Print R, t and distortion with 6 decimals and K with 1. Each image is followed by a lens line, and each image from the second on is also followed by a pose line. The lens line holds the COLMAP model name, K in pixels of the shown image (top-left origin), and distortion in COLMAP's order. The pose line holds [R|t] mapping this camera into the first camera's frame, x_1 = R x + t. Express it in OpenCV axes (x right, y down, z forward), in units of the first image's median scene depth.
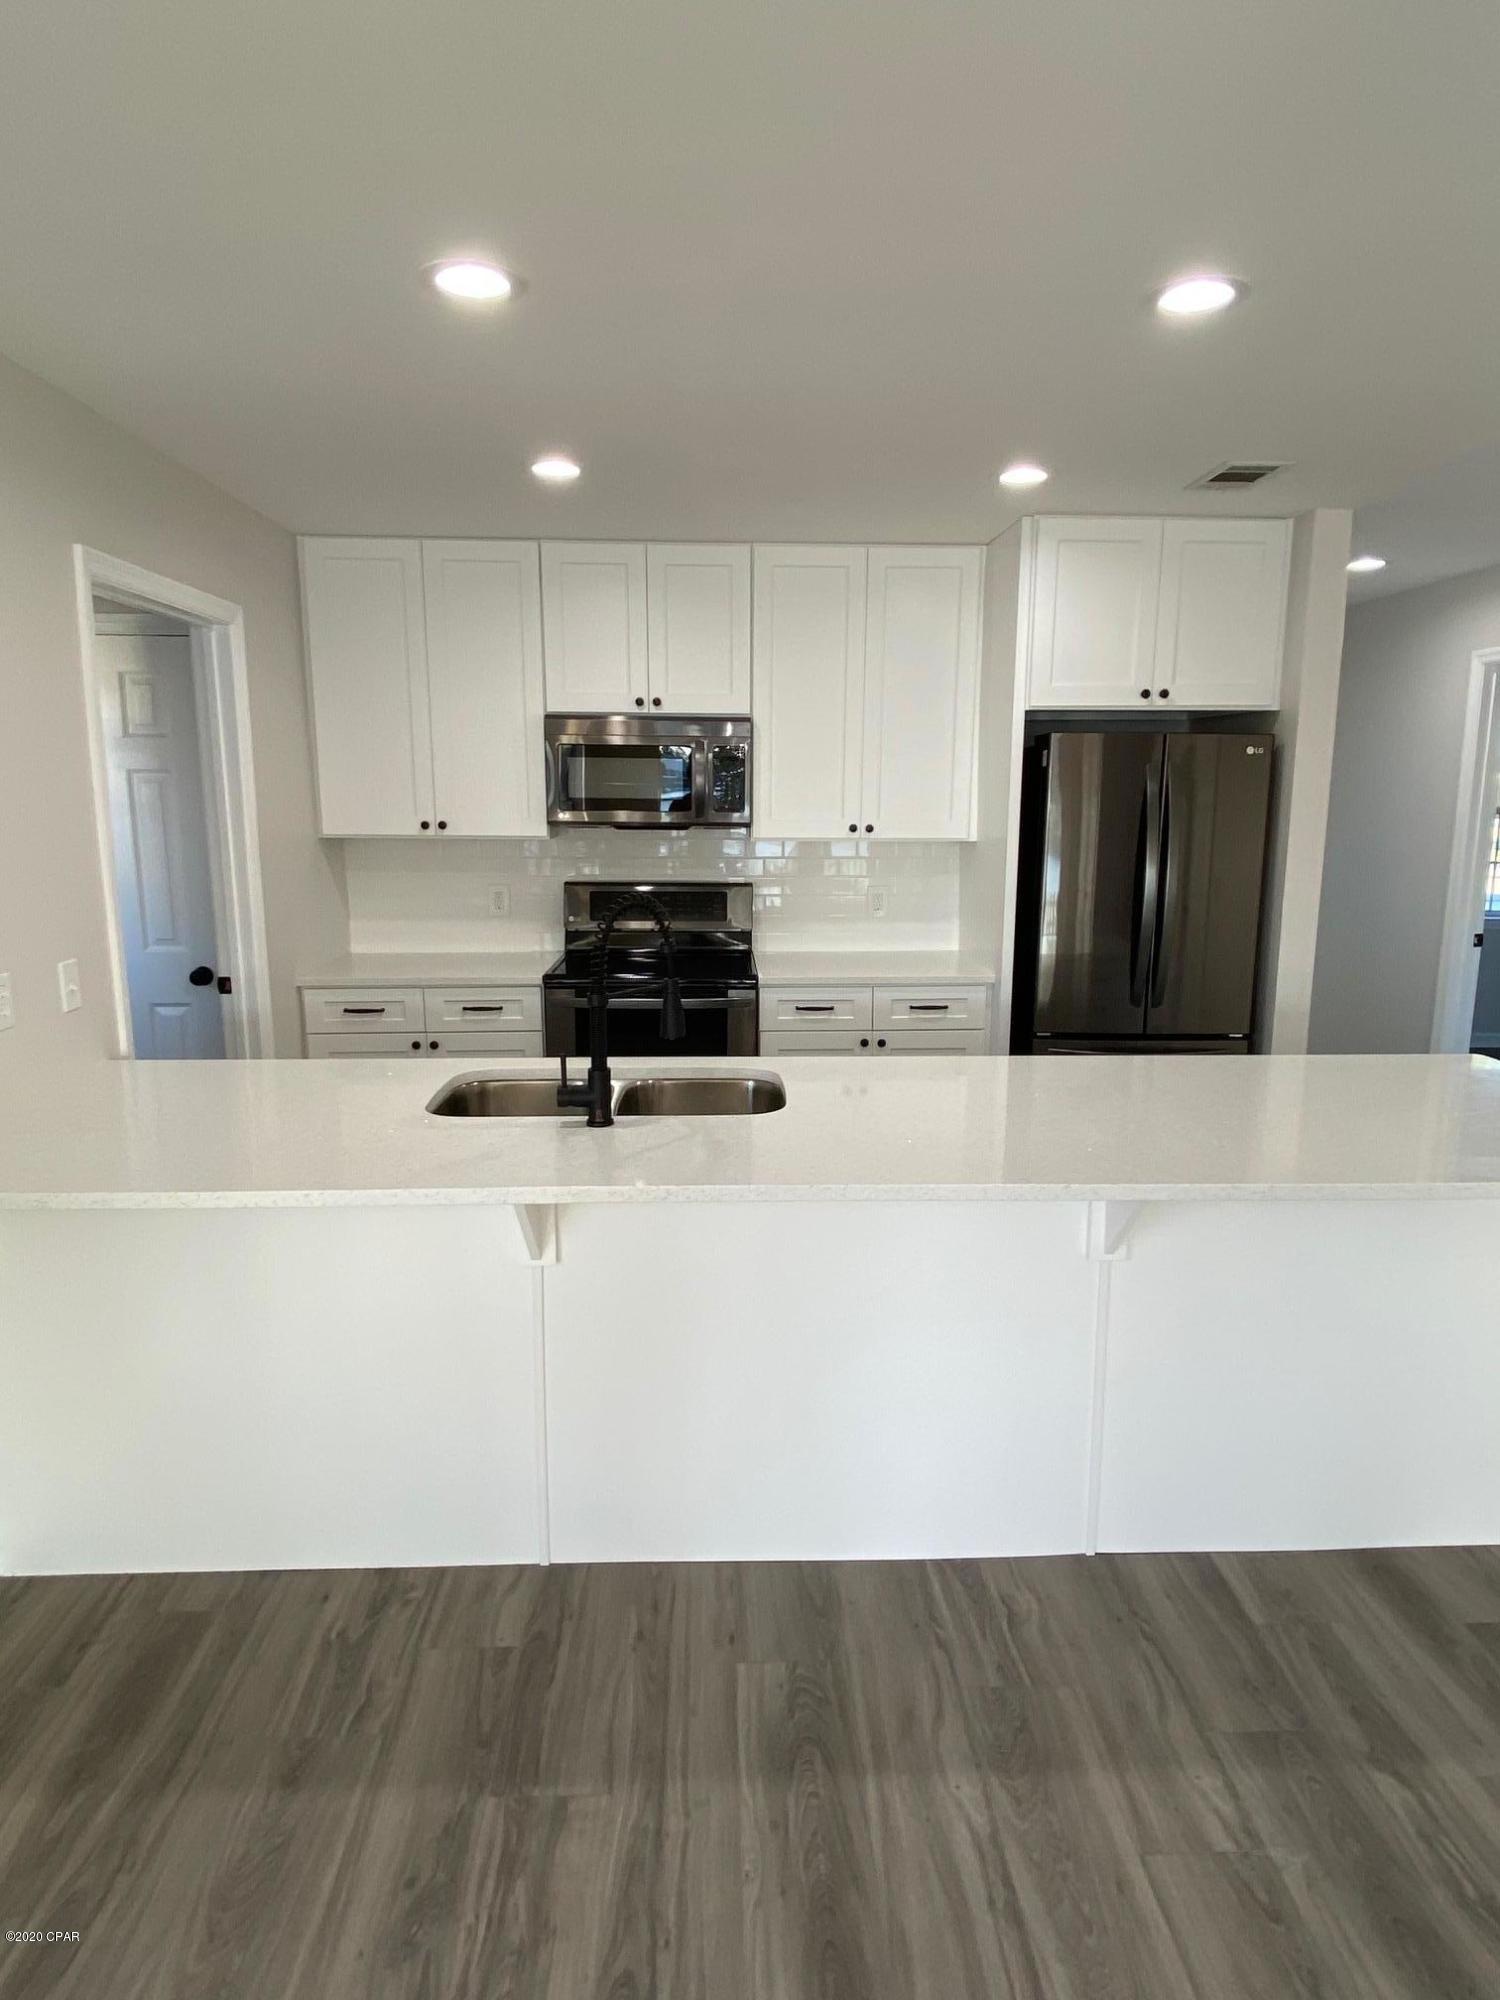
lens RADIAL K [[1147.1, 0, 759.2], [0, 1147.1, 999.4], [0, 0, 1]] dist [0.046133, -0.050808]
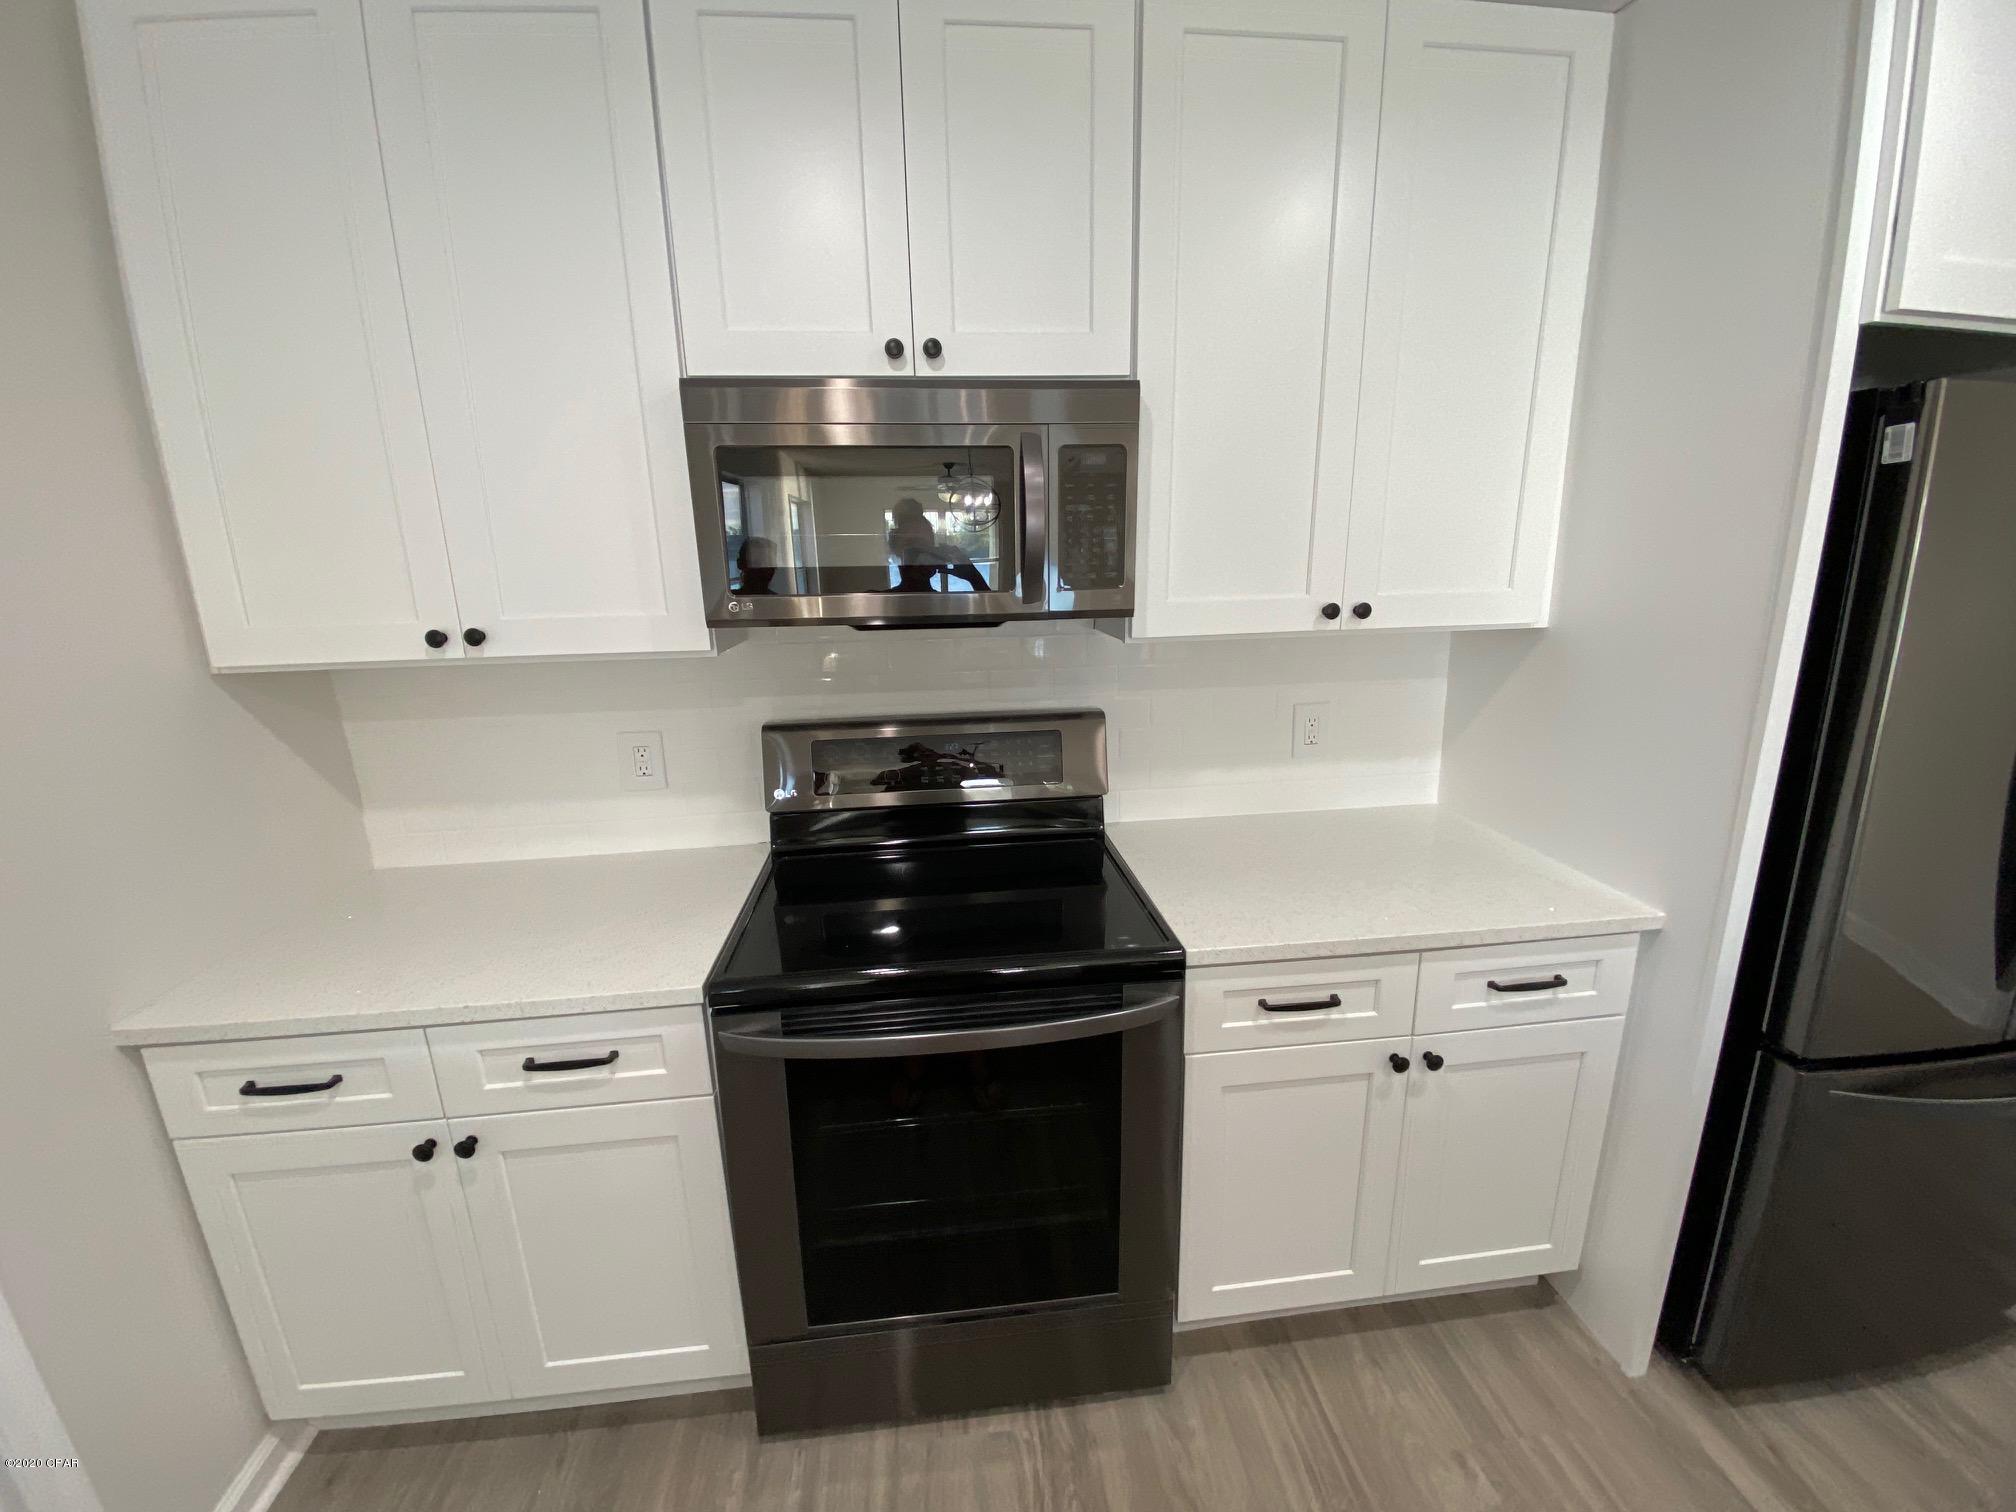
lens RADIAL K [[808.3, 0, 1008.0], [0, 808.3, 756.0], [0, 0, 1]] dist [0.016015, -0.013469]
pose [[0.997196, -0.044261, 0.060341, -0.087531], [0.040119, 0.996864, 0.068215, -0.121834], [-0.063171, -0.065603, 0.995844, 0.684733]]
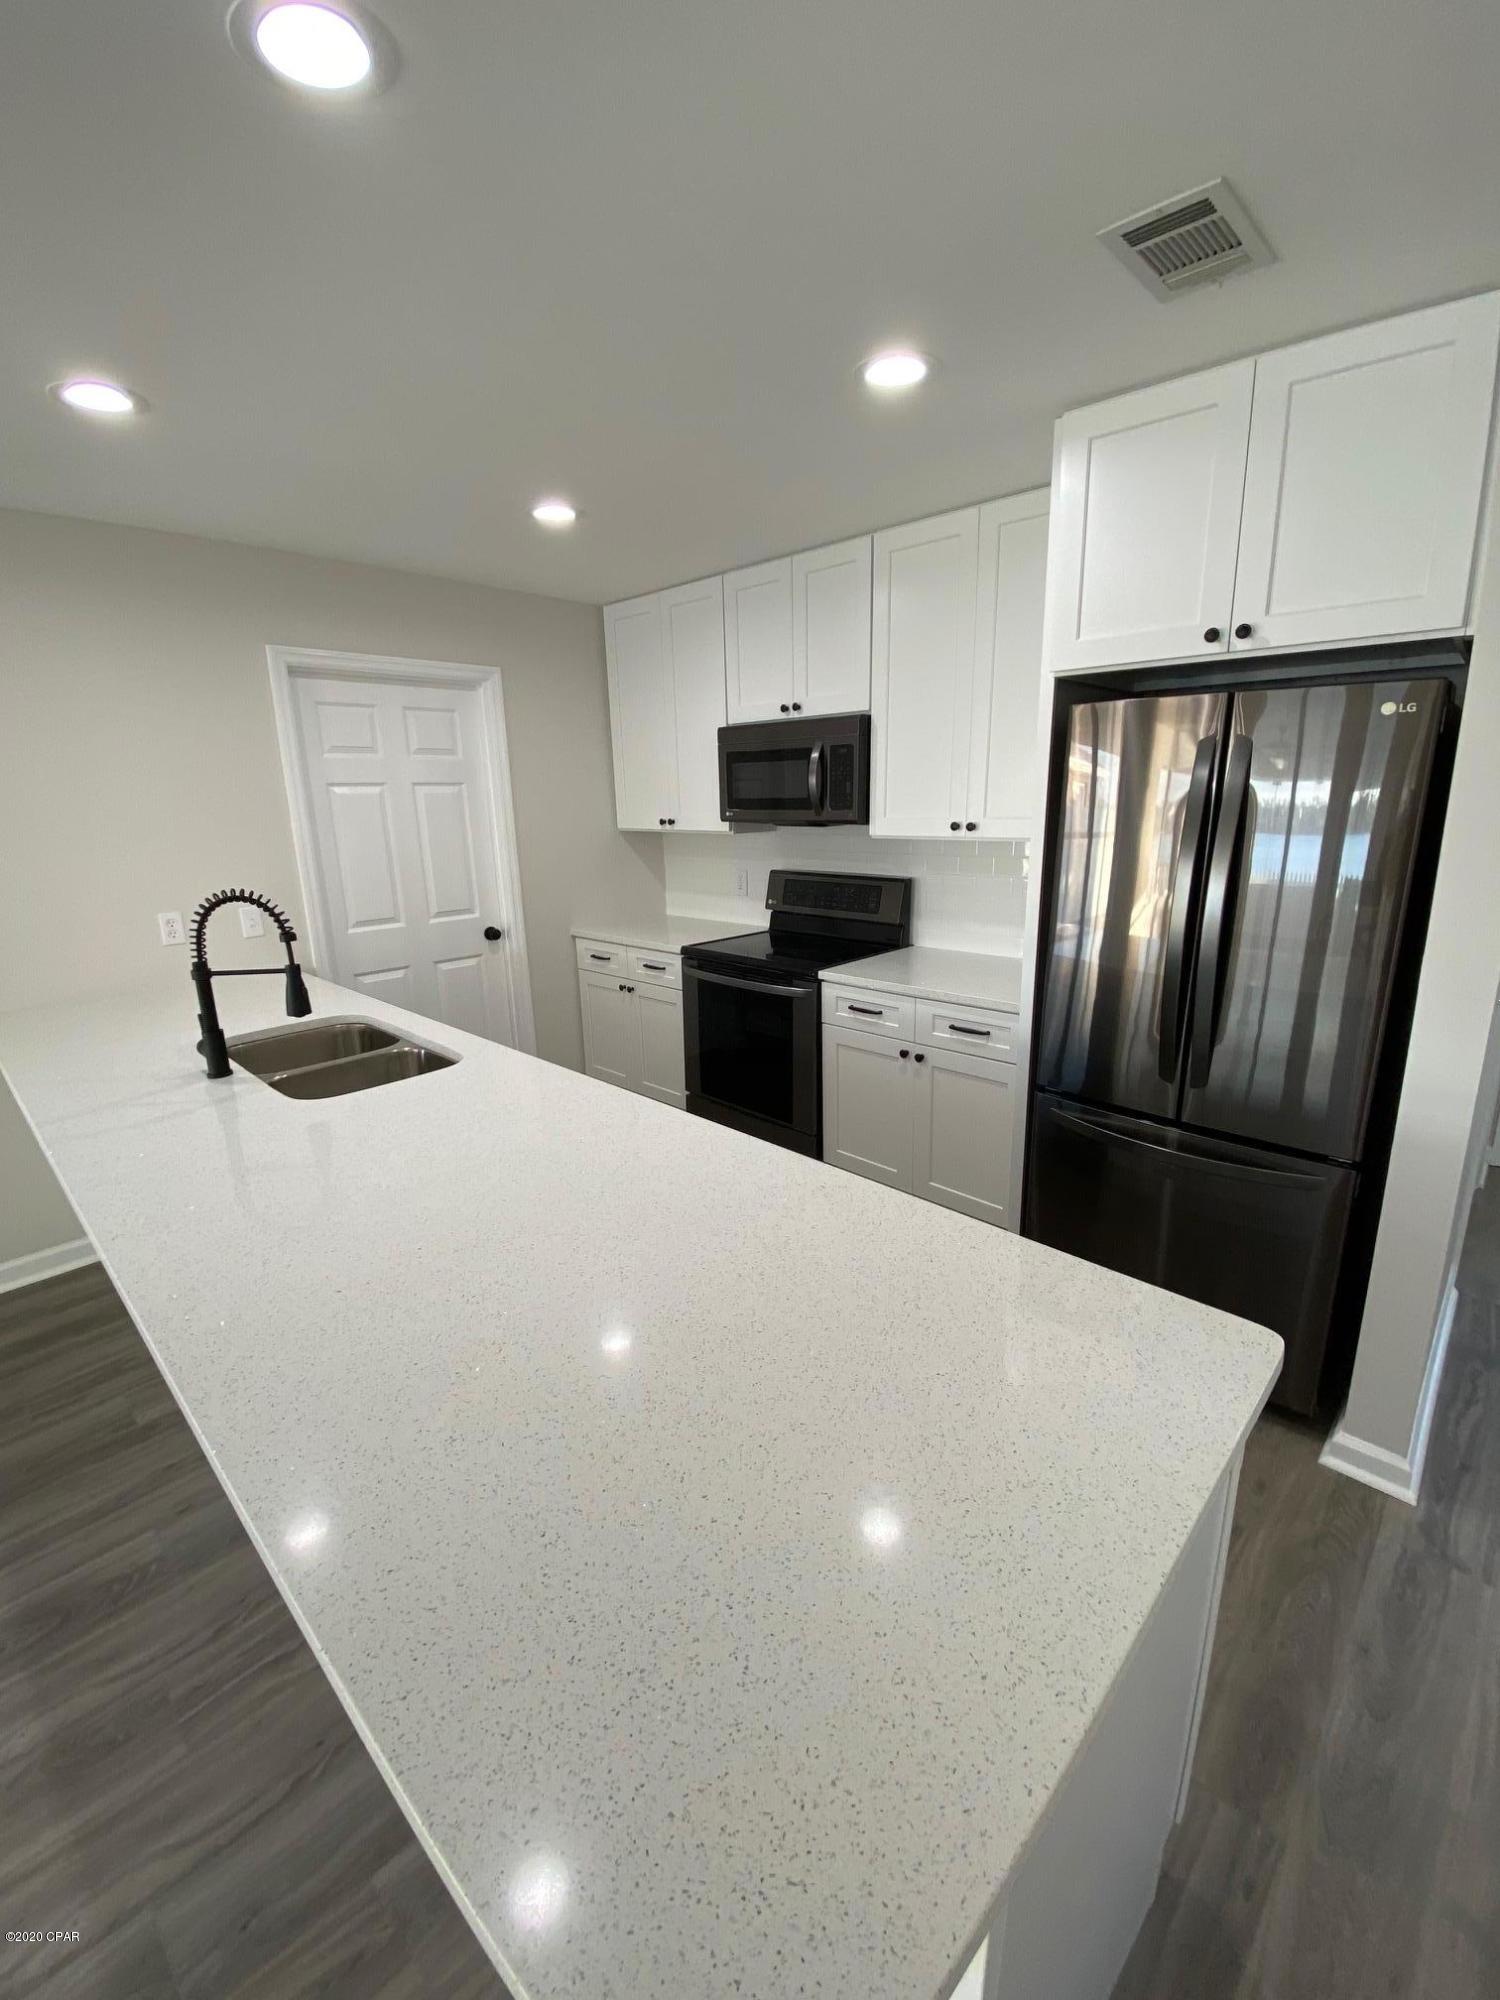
lens RADIAL K [[828.5, 0, 763.9], [0, 828.5, 1003.8], [0, 0, 1]] dist [0.008226, -0.014999]
pose [[0.702971, 0.158855, -0.693251, 0.485481], [-0.105170, 0.987239, 0.119577, -0.074634], [0.703400, -0.011150, 0.710707, 0.430197]]
